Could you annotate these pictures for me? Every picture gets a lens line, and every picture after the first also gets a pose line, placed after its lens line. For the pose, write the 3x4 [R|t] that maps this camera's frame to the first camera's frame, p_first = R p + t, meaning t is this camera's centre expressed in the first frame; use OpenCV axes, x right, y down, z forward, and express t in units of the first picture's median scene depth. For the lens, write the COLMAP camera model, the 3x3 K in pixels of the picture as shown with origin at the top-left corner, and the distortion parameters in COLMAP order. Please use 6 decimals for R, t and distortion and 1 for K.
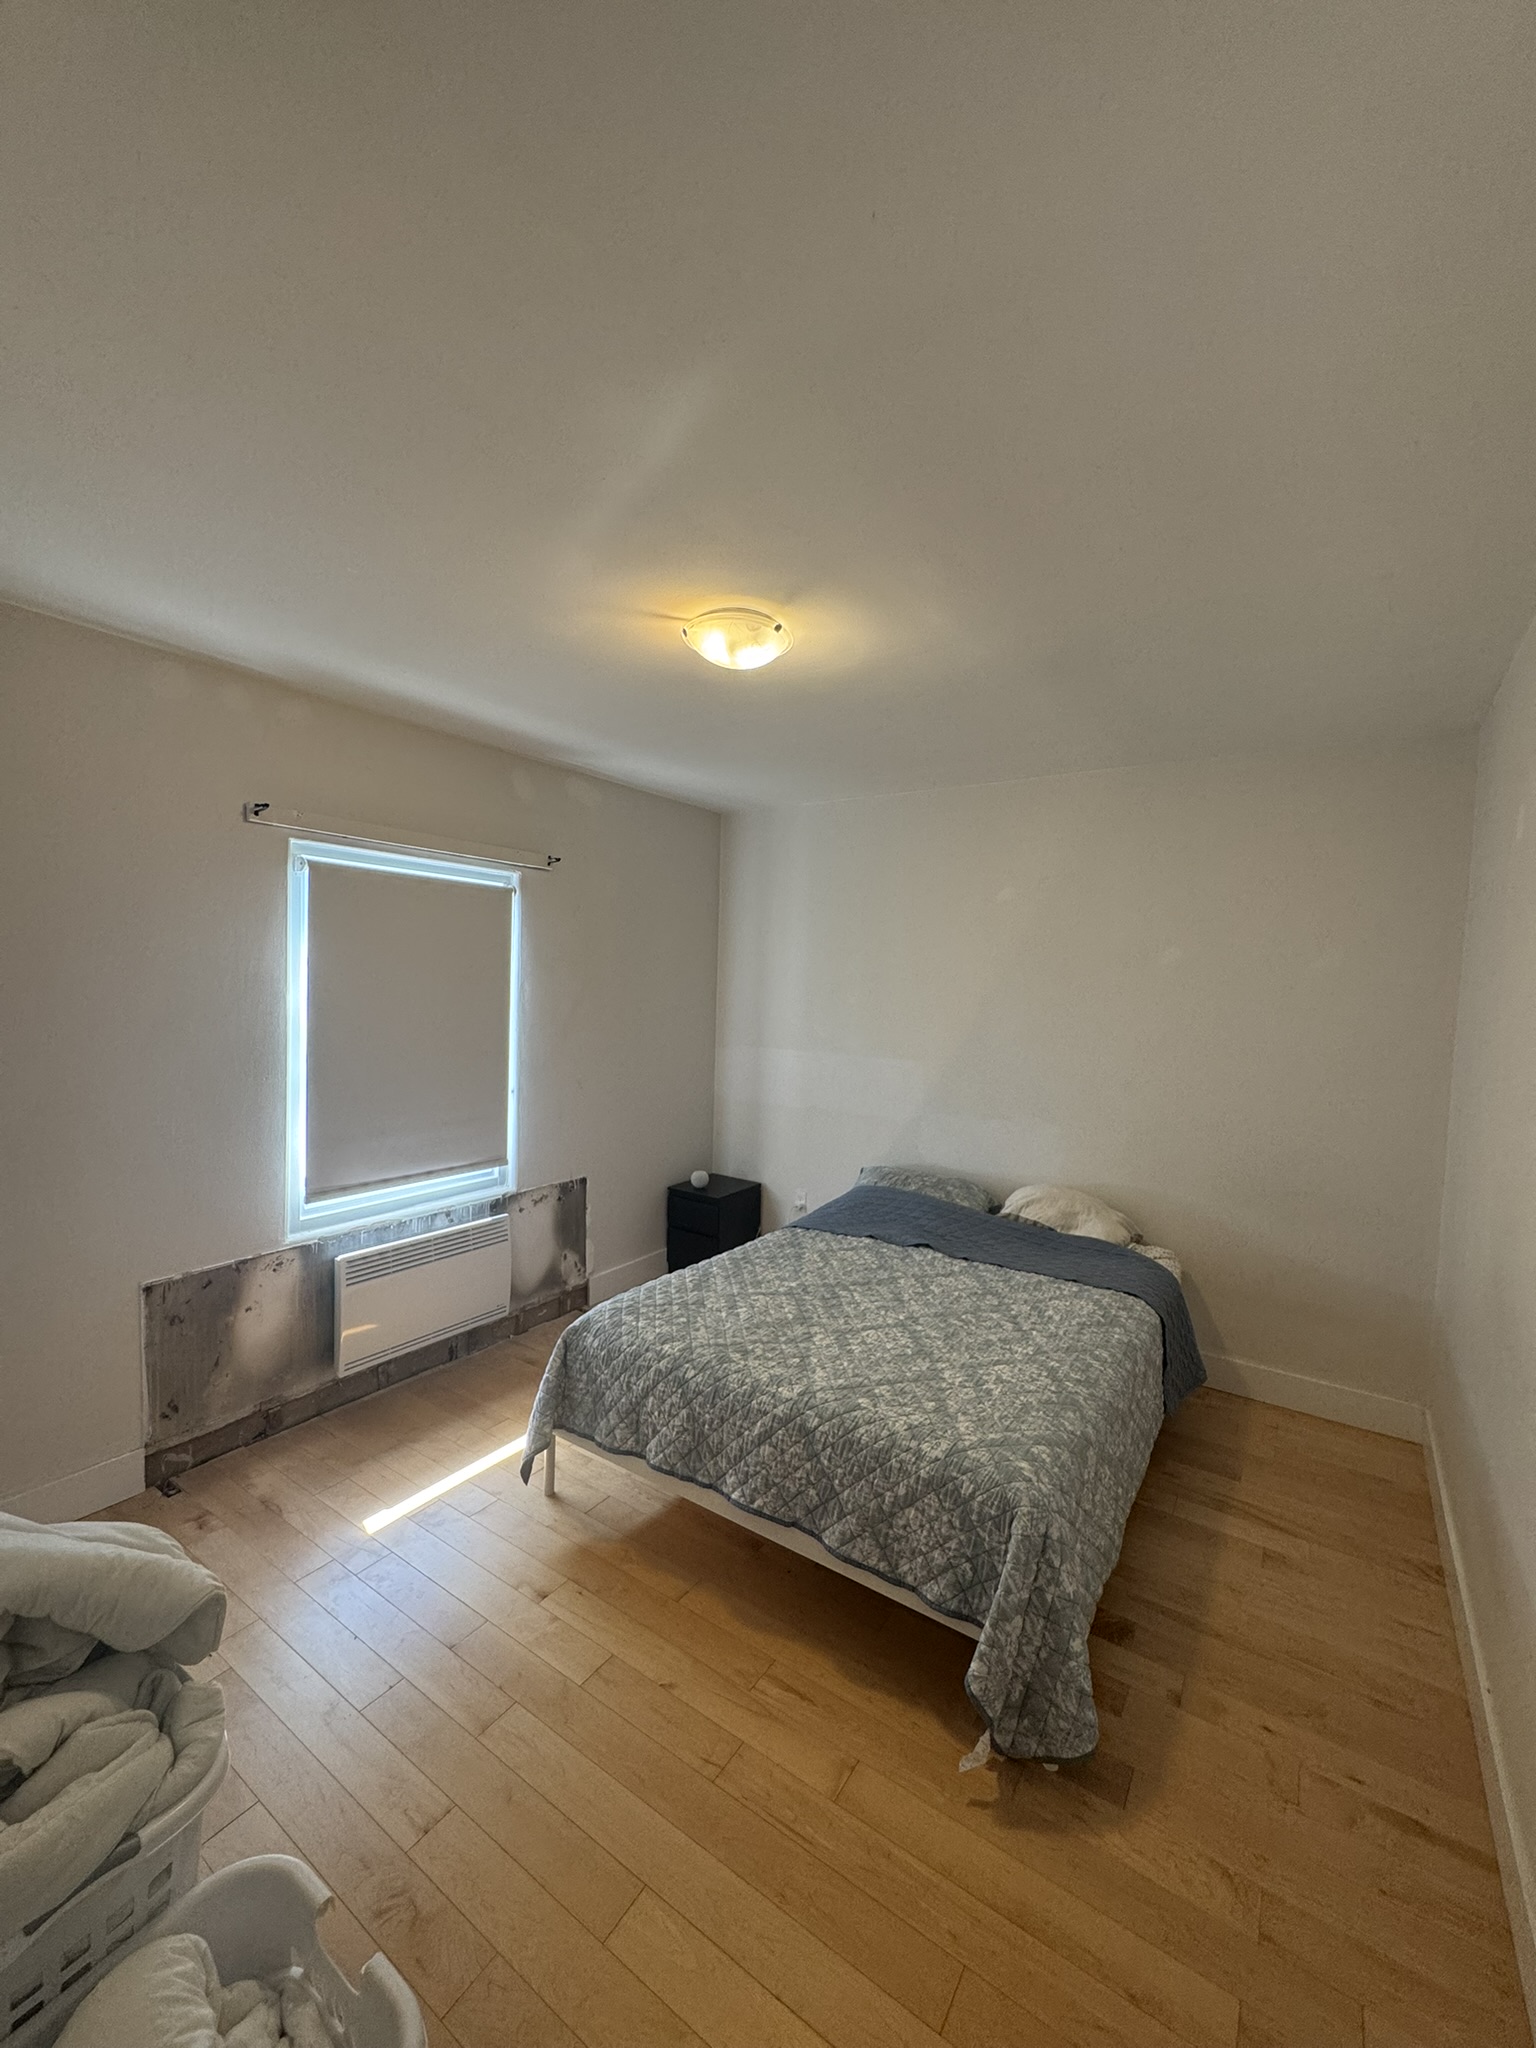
lens RADIAL K [[817.9, 0, 770.0], [0, 817.9, 1021.6], [0, 0, 1]] dist [-0.001295, 0.000881]
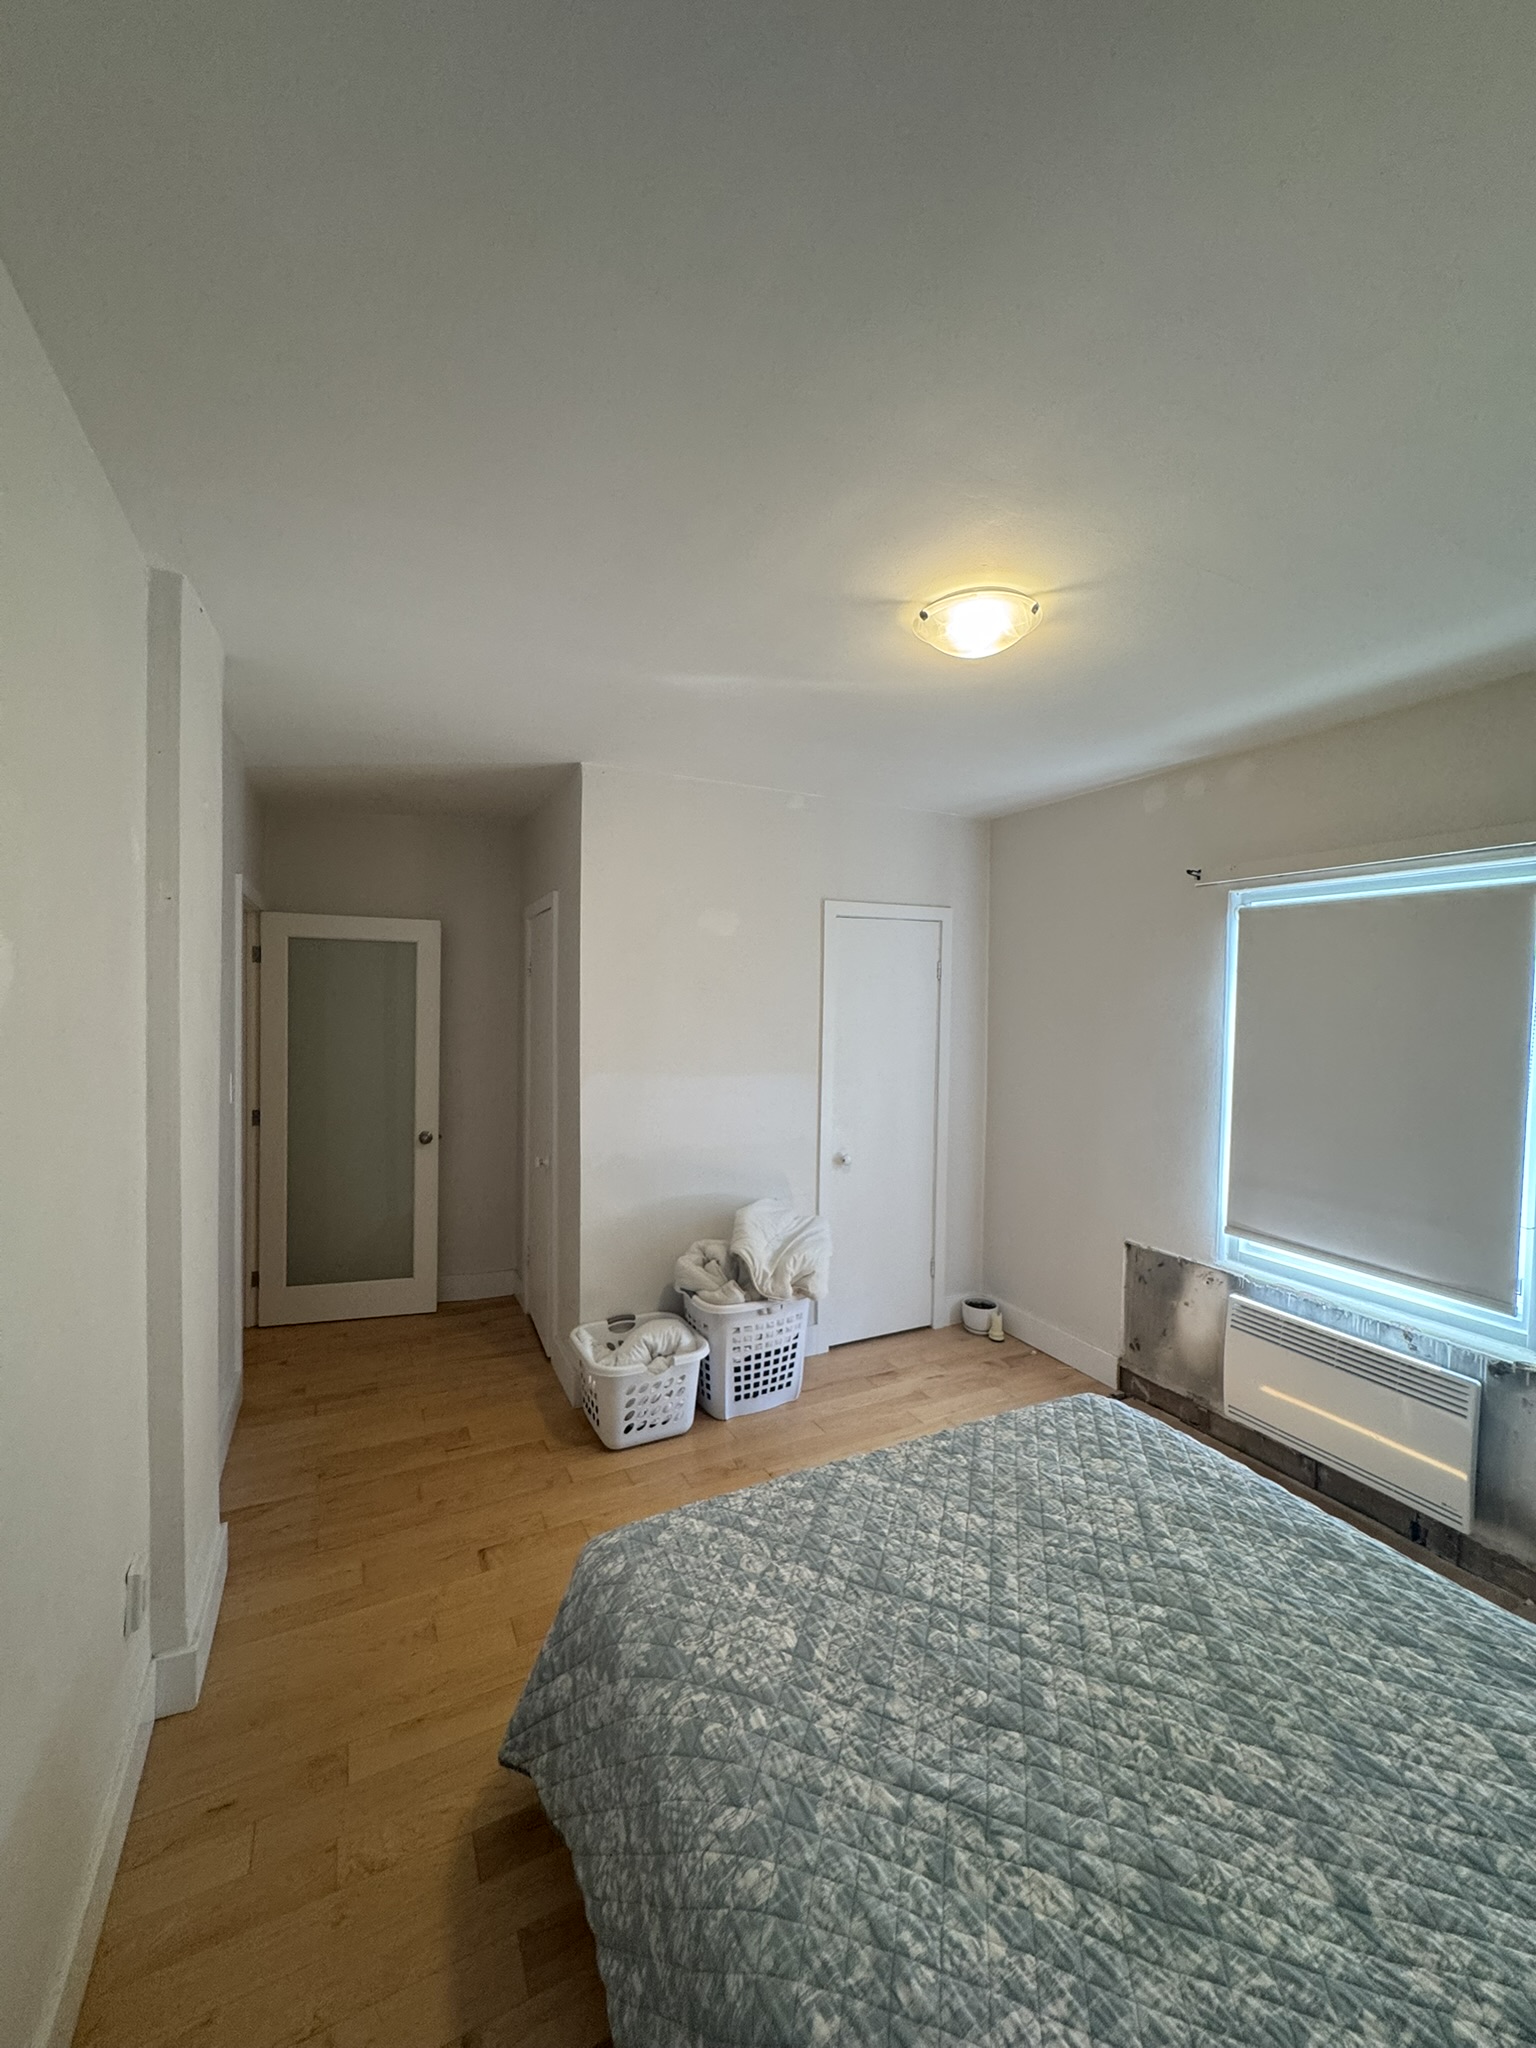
lens RADIAL K [[817.9, 0, 770.0], [0, 817.9, 1021.6], [0, 0, 1]] dist [-0.001295, 0.000881]
pose [[-0.479161, -0.009024, -0.877681, 0.677169], [-0.070661, 0.997098, 0.028325, -0.039467], [0.874878, 0.075590, -0.478408, 1.021564]]
